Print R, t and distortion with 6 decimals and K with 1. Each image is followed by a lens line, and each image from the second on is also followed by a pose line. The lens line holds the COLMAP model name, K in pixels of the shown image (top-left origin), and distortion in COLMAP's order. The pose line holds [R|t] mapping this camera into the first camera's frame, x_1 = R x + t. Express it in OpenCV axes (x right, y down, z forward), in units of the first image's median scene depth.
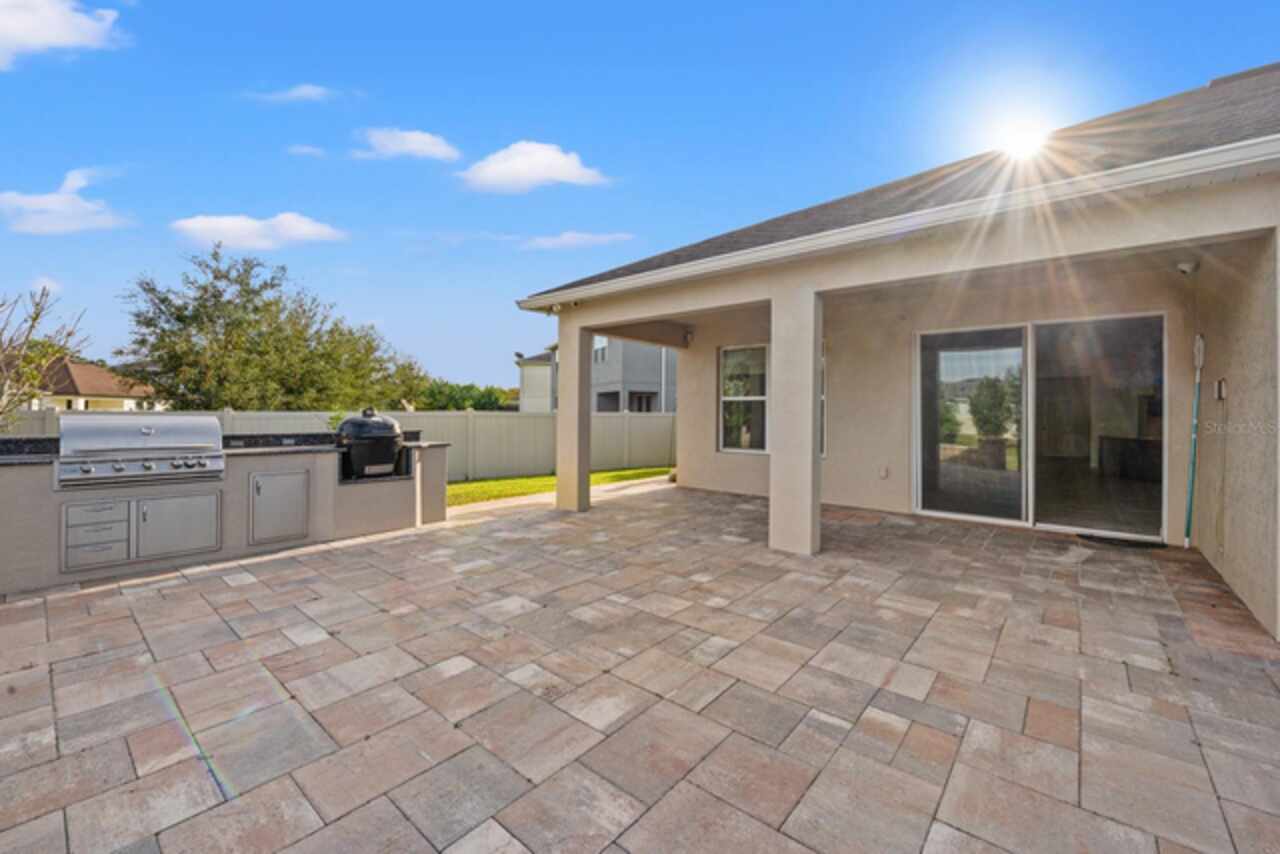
lens RADIAL K [[513.6, 0, 640.0], [0, 513.6, 427.0], [0, 0, 1]] dist [0.000343, 0.000053]
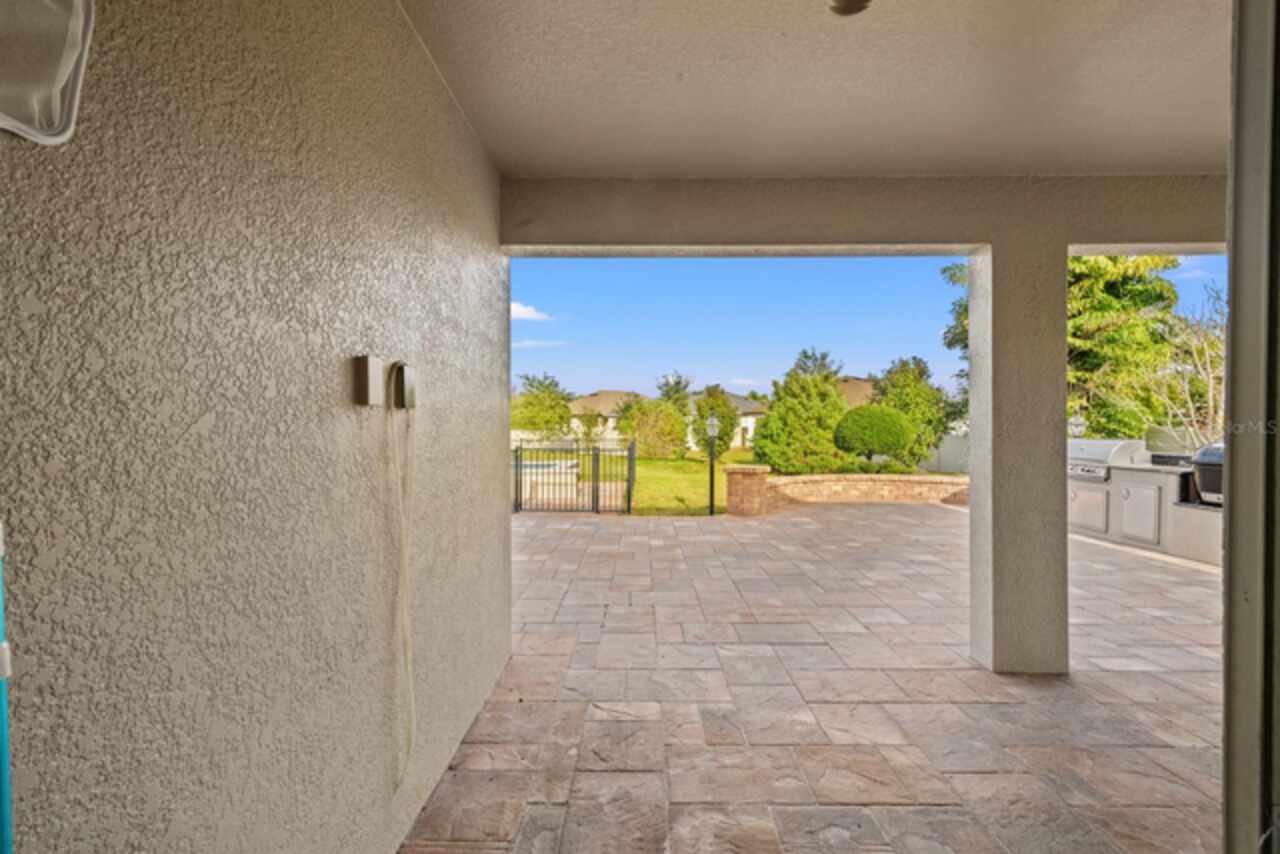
lens RADIAL K [[482.5, 0, 640.0], [0, 482.5, 427.0], [0, 0, 1]] dist [-0.000008, -0.000001]
pose [[-0.765795, -0.007907, -0.643037, 1.358483], [-0.022202, 0.999653, 0.014148, -0.056800], [0.642702, 0.025111, -0.765705, 1.541188]]
